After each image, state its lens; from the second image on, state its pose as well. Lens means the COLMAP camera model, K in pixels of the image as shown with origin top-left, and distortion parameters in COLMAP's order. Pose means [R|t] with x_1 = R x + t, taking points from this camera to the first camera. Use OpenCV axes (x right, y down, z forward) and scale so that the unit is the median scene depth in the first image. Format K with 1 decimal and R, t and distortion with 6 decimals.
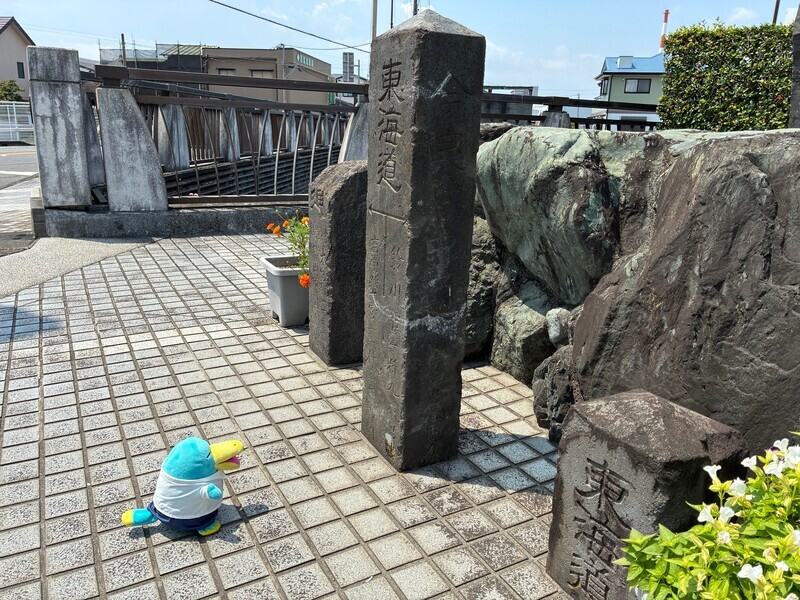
lens RADIAL K [[611.3, 0, 399.6], [0, 611.3, 298.0], [0, 0, 1]] dist [0.010818, -0.013572]
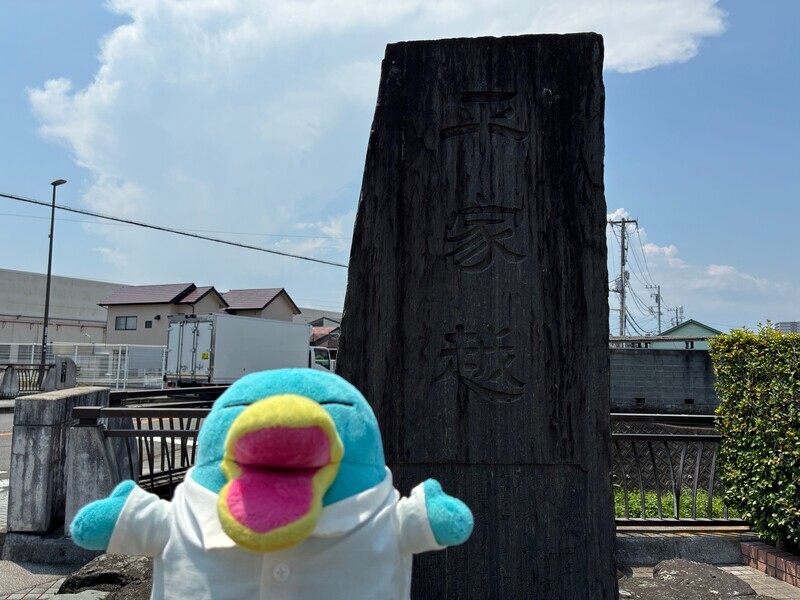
lens RADIAL K [[611.3, 0, 403.2], [0, 611.3, 306.4], [0, 0, 1]] dist [0.010818, -0.013572]
pose [[0.927159, -0.046006, -0.371832, 0.528060], [-0.089810, 0.936208, -0.339777, -0.213179], [0.363744, 0.348421, 0.863882, 0.135074]]
